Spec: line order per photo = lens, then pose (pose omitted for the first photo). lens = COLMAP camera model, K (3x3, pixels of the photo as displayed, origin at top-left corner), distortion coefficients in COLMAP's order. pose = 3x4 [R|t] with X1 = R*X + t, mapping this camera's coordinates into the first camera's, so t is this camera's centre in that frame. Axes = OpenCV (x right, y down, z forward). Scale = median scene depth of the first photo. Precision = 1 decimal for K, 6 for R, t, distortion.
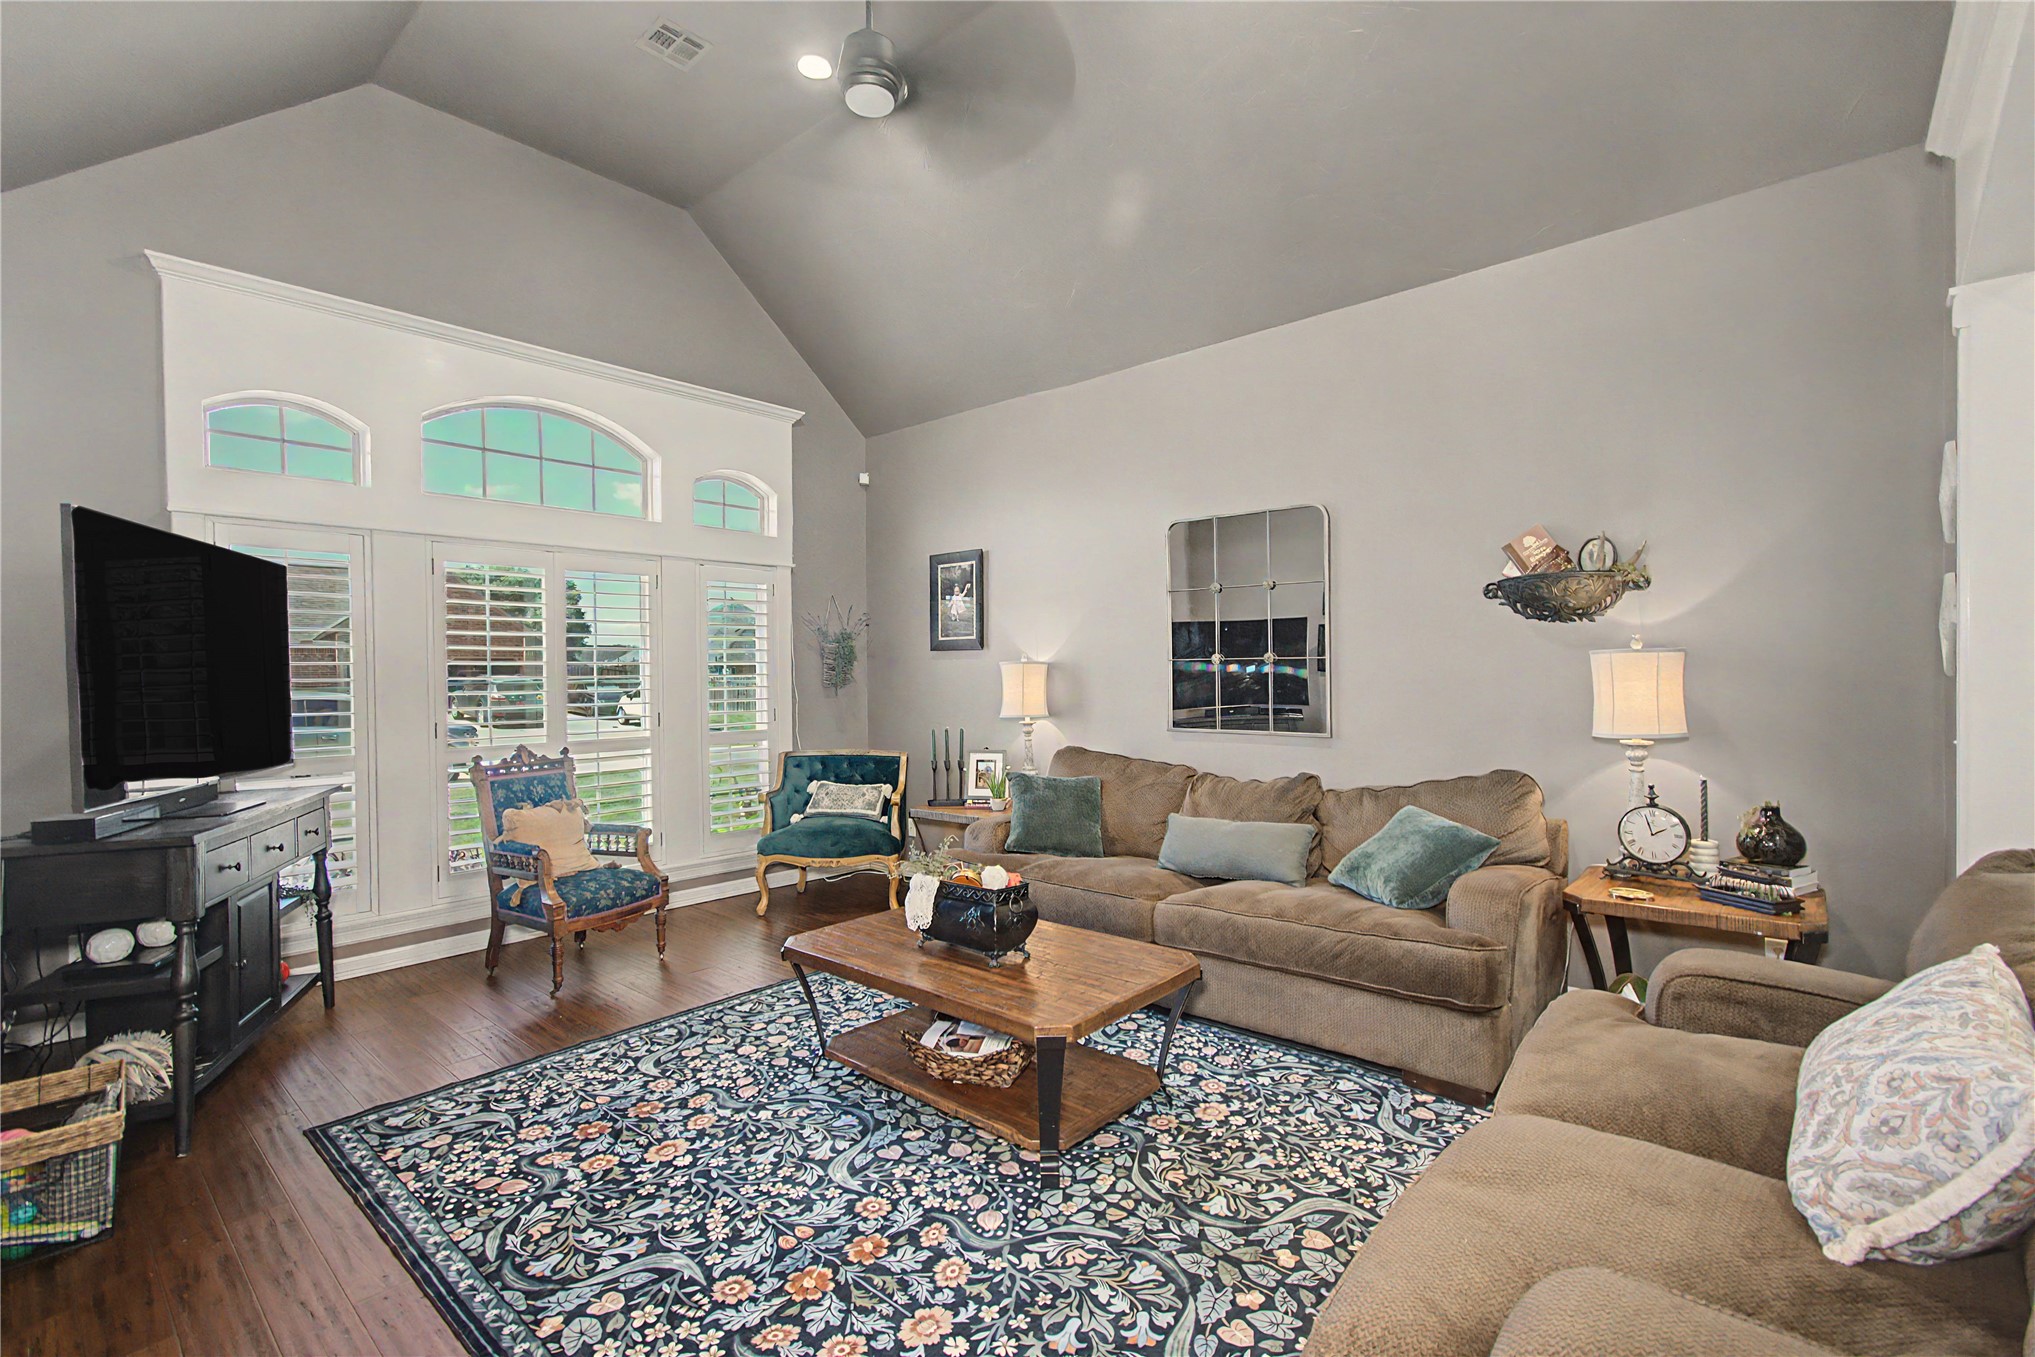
lens RADIAL K [[909.9, 0, 1039.3], [0, 909.9, 677.0], [0, 0, 1]] dist [0.035036, -0.011733]
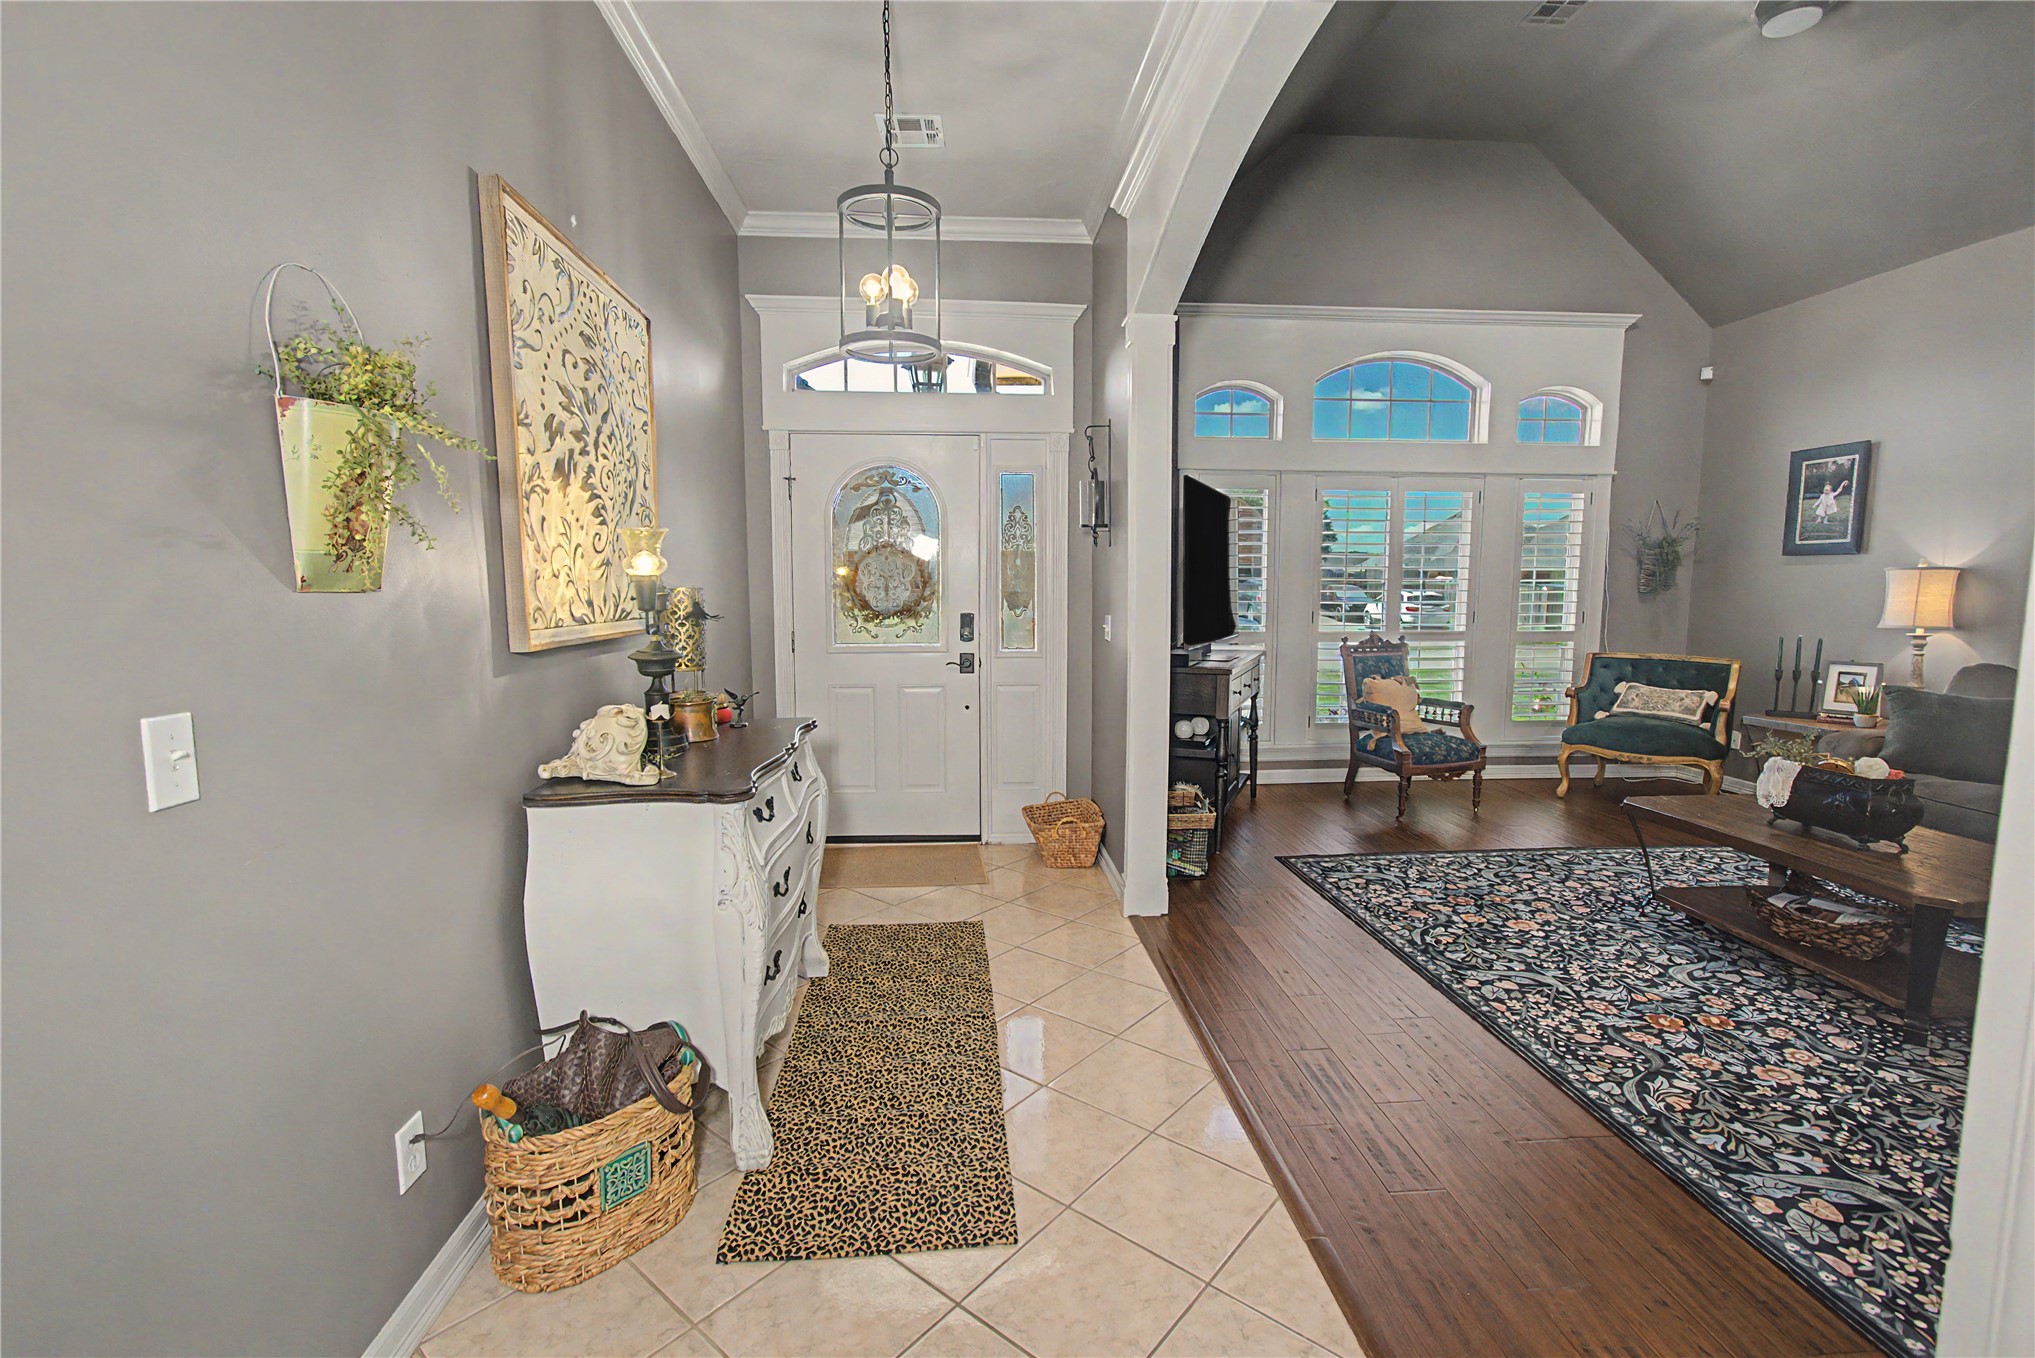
lens RADIAL K [[909.9, 0, 1039.3], [0, 909.9, 677.5], [0, 0, 1]] dist [0.035036, -0.011733]
pose [[0.723626, 0.082431, -0.685253, -0.016074], [-0.012954, 0.994290, 0.105926, 0.011022], [0.690071, -0.067774, 0.720561, -0.433011]]
